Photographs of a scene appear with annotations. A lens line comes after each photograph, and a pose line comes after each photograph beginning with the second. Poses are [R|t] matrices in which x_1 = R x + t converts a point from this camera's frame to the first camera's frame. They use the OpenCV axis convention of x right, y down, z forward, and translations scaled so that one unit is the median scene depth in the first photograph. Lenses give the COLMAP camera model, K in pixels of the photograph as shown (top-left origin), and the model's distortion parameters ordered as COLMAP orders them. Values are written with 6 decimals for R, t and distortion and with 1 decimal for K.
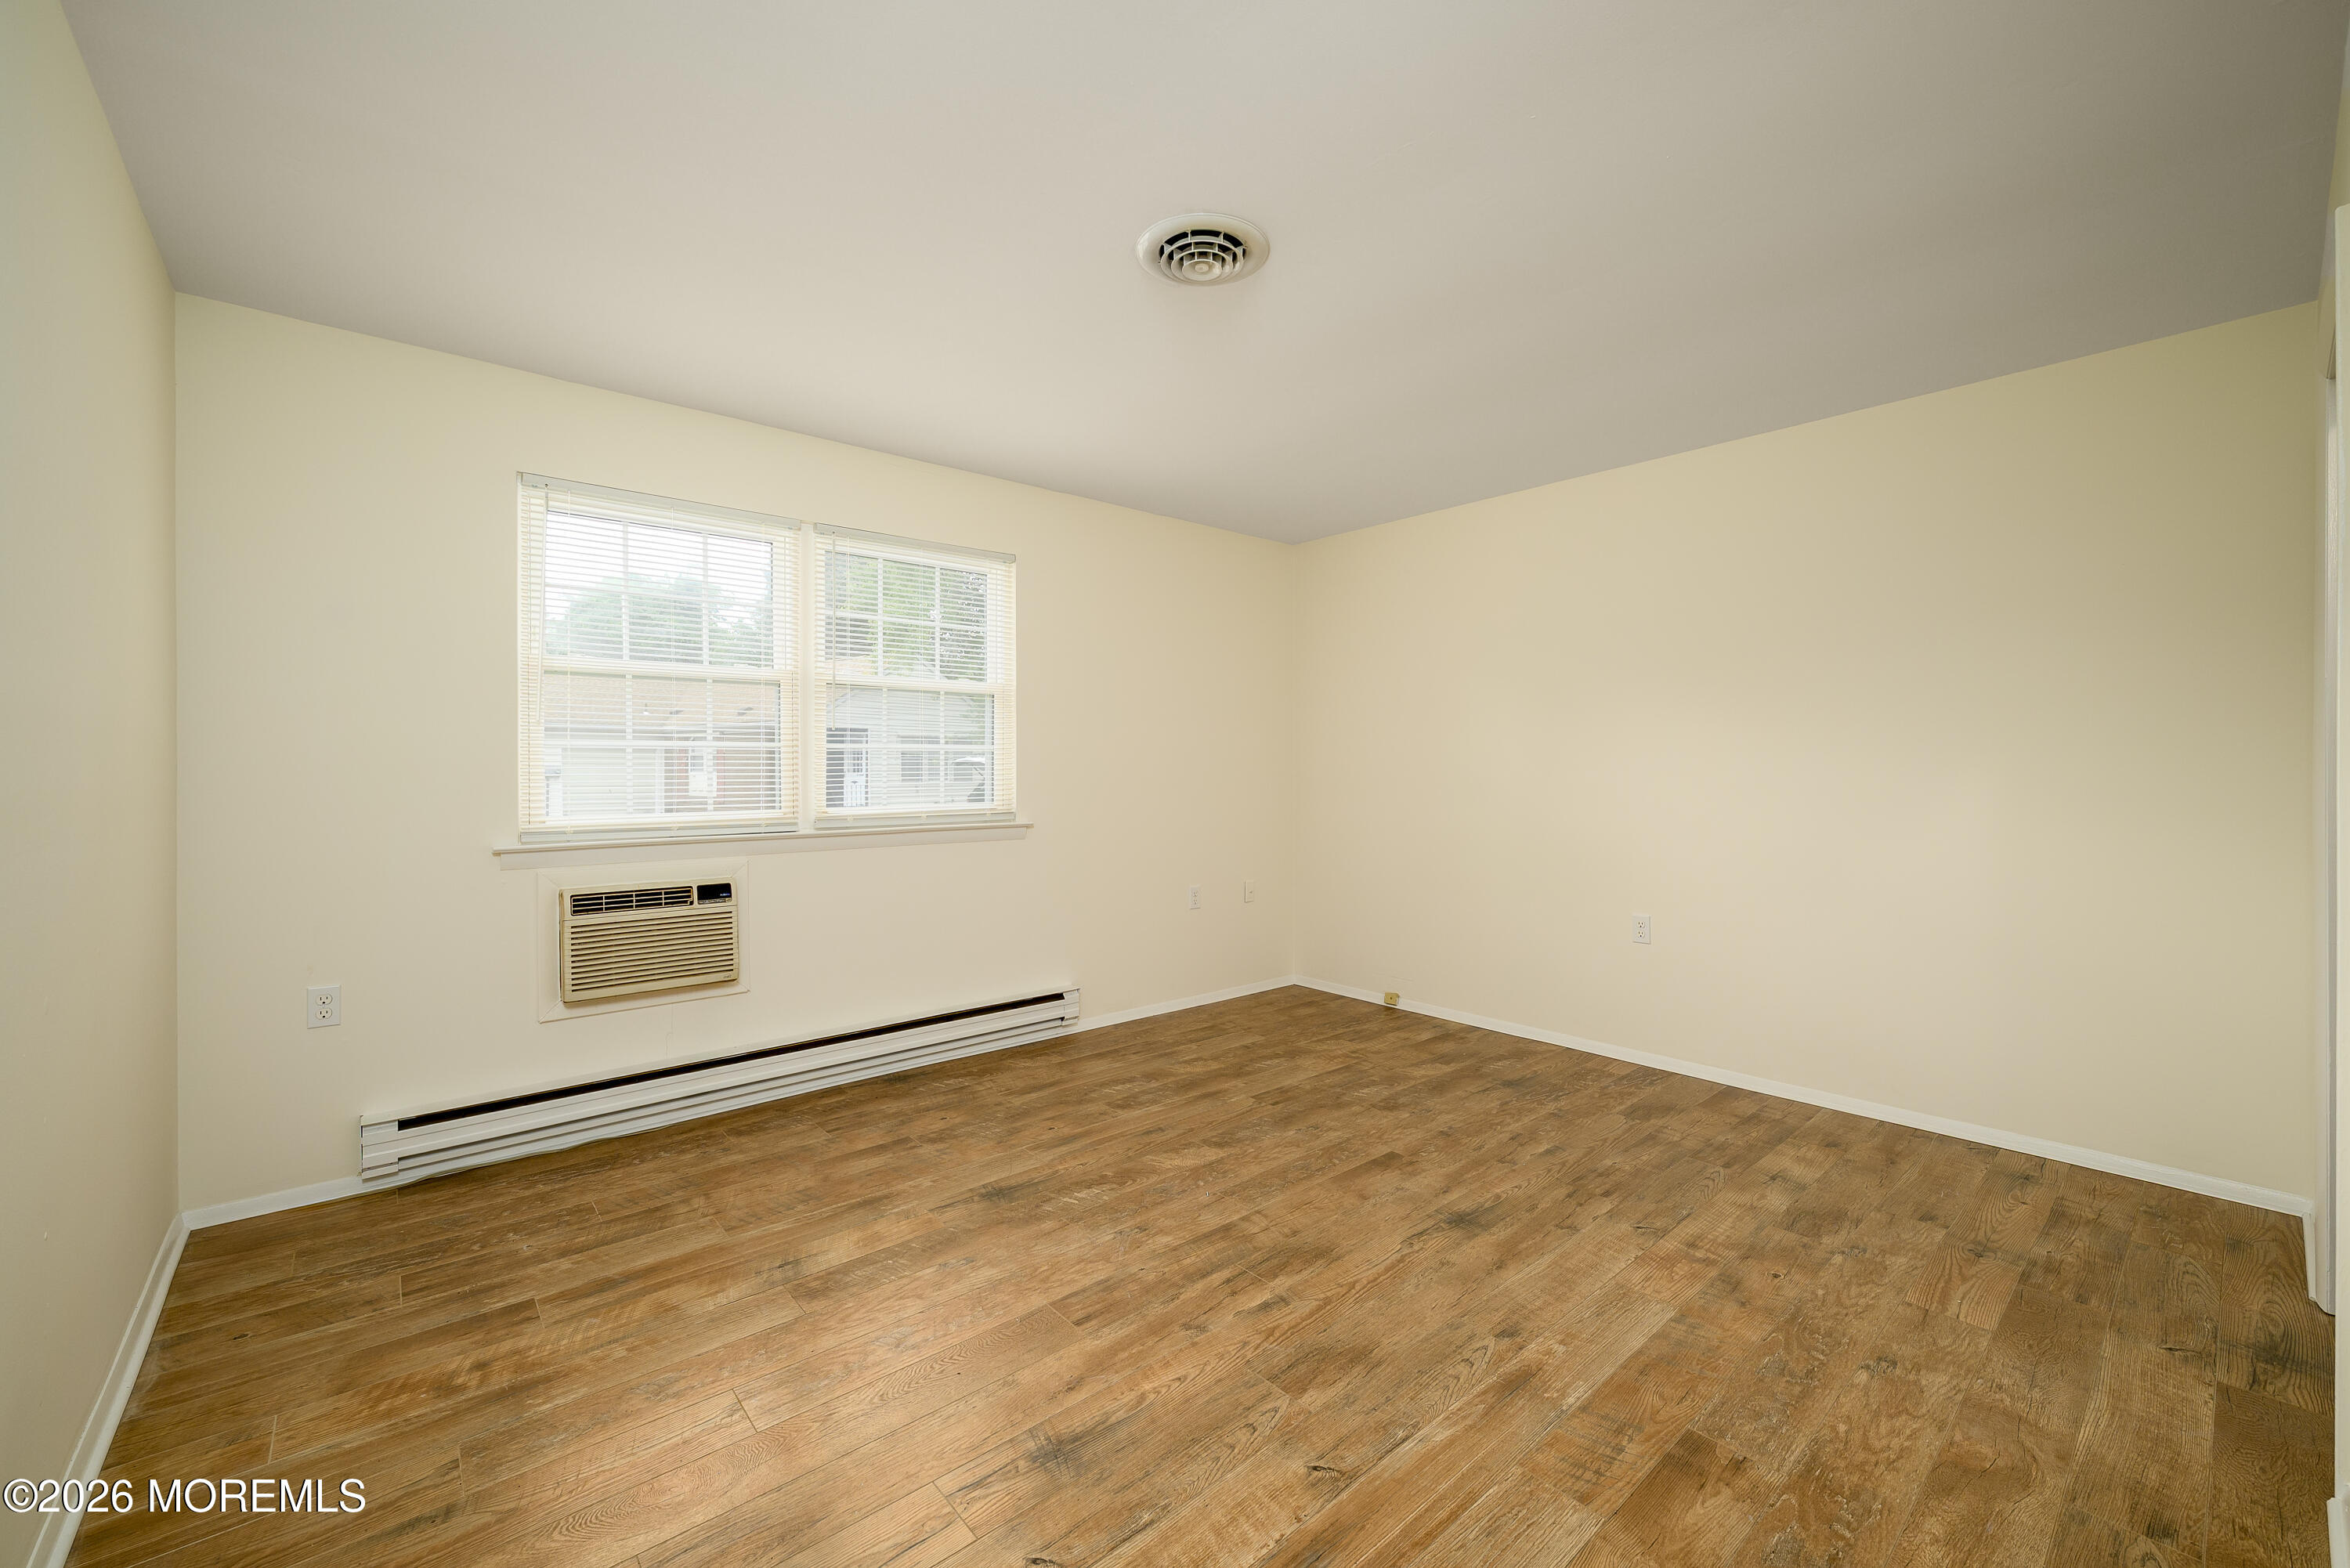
lens RADIAL K [[941.9, 0, 1170.4], [0, 941.9, 779.5], [0, 0, 1]] dist [-0.002104, 0.000847]
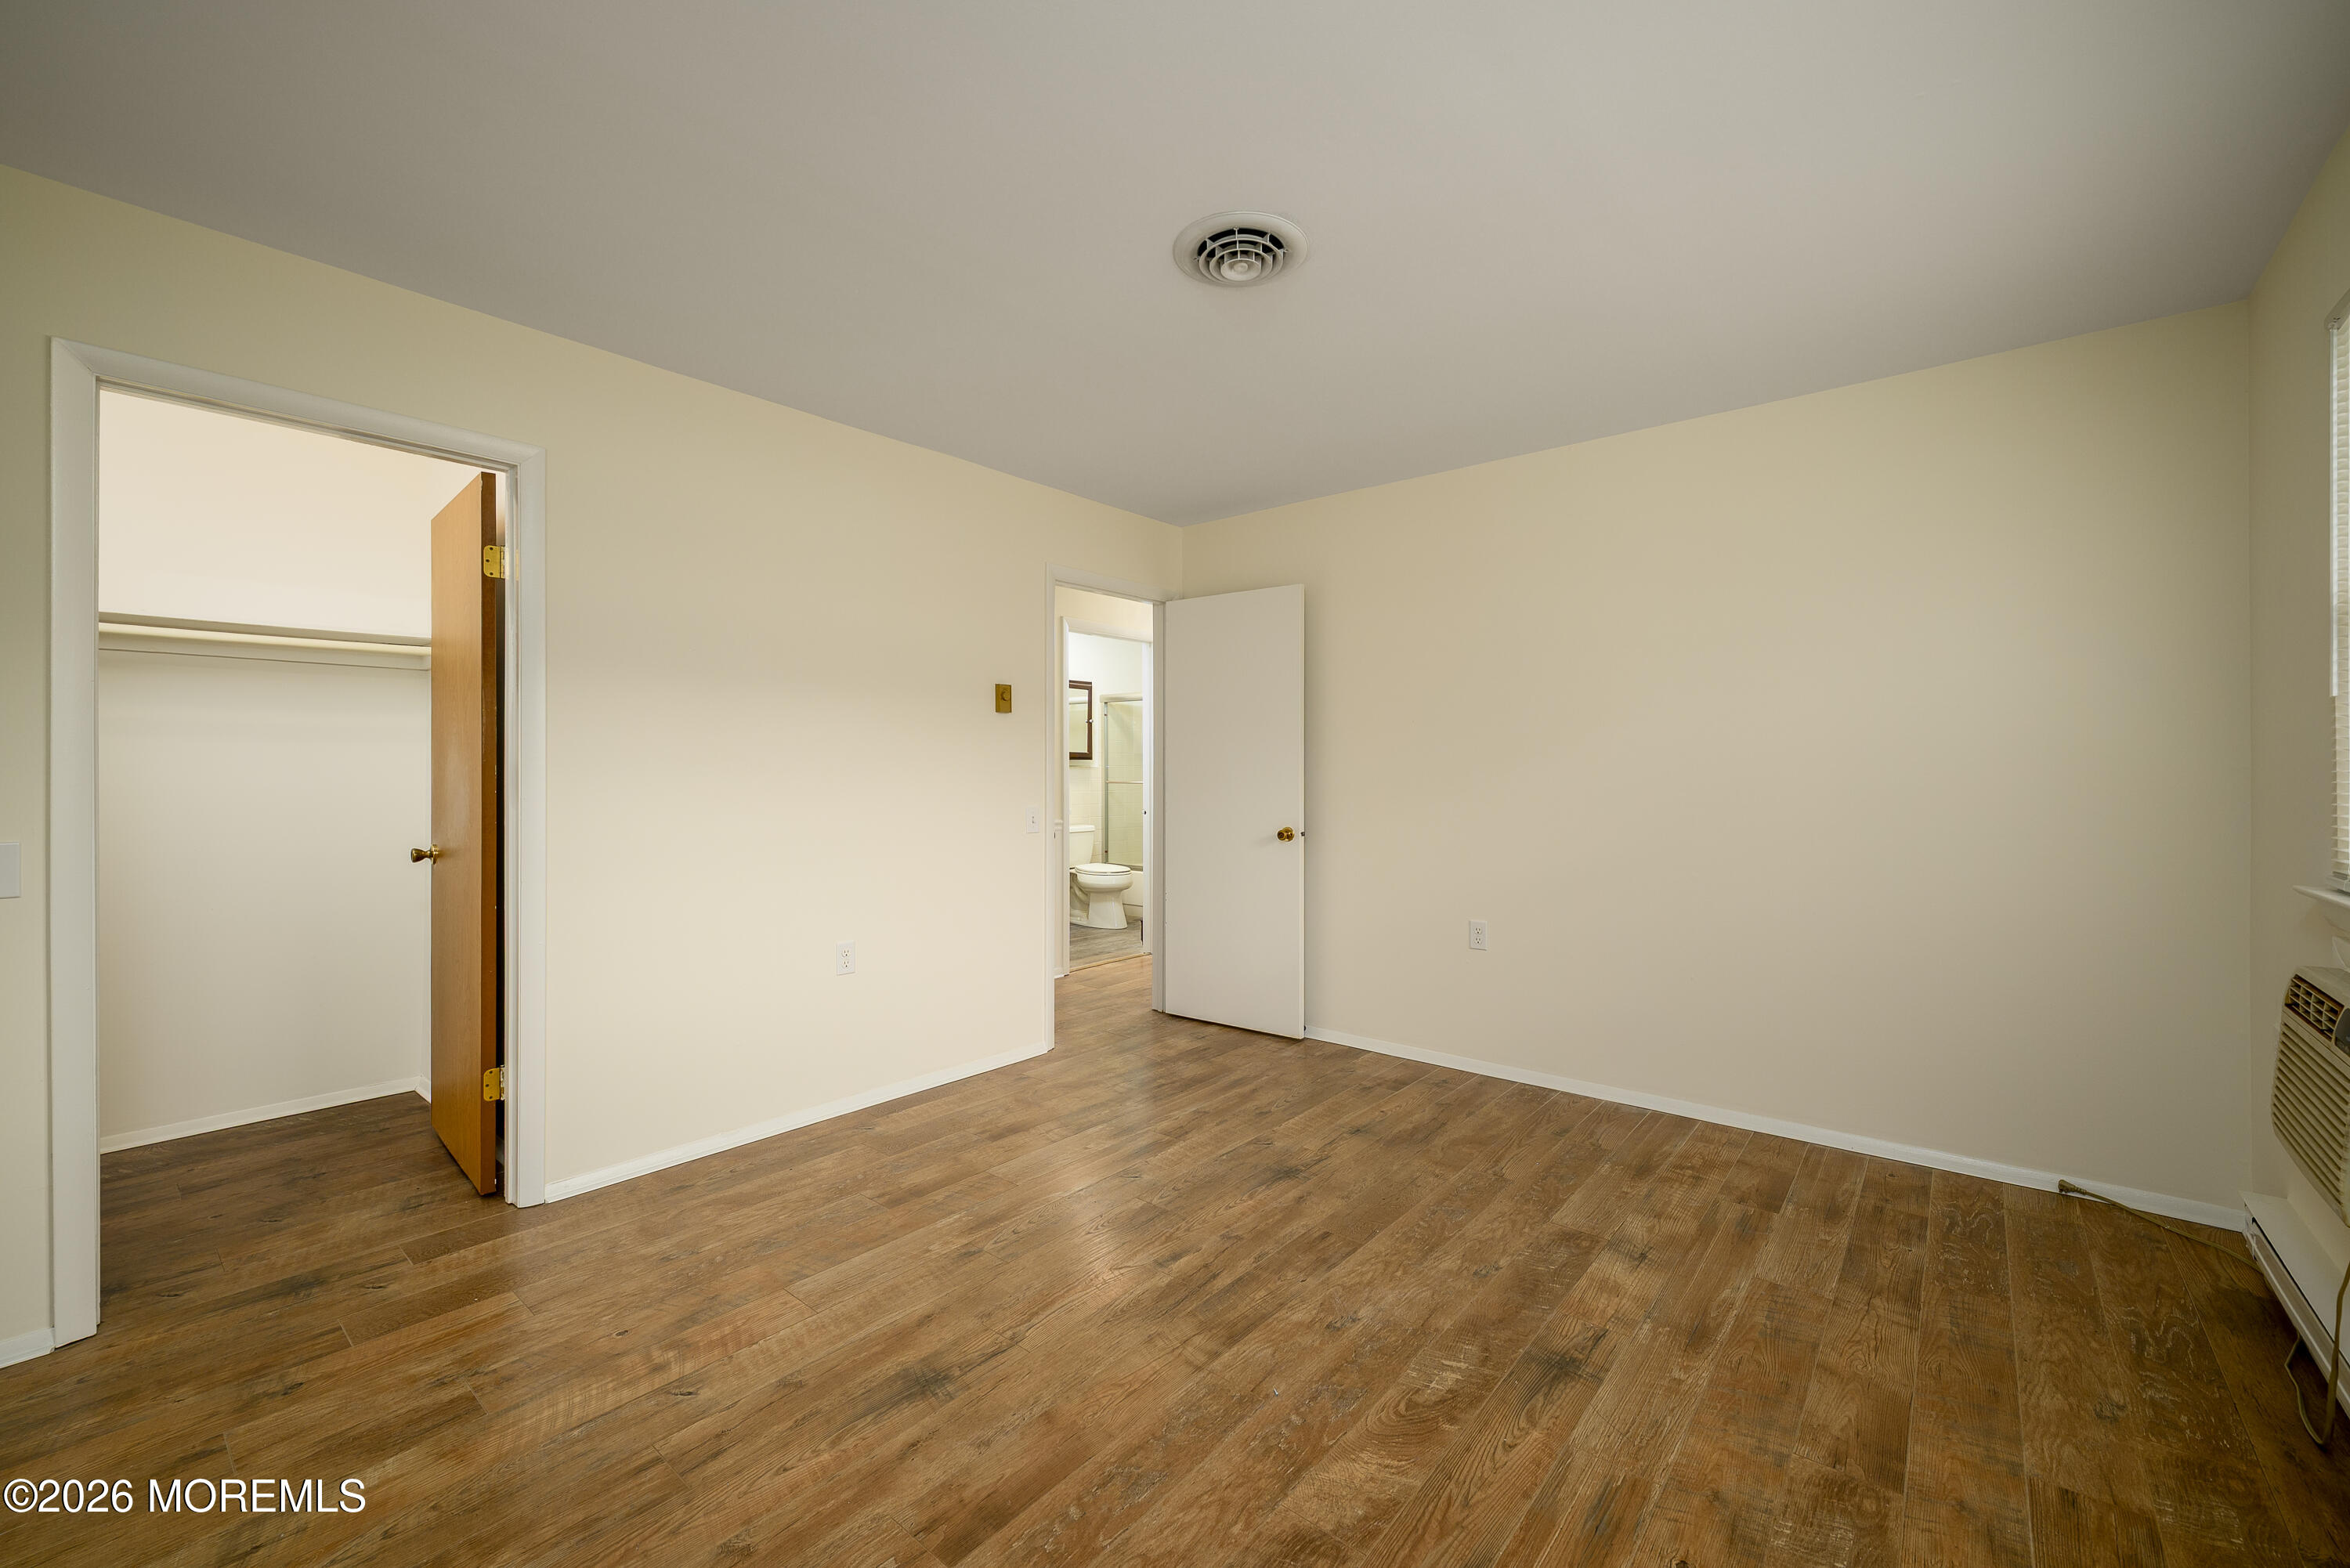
lens RADIAL K [[941.9, 0, 1173.1], [0, 941.9, 778.2], [0, 0, 1]] dist [-0.002104, 0.000847]
pose [[-0.986997, 0.001966, -0.160724, 0.220232], [-0.001162, 0.999812, 0.019366, -0.020212], [0.160732, 0.019301, -0.986809, 1.634780]]
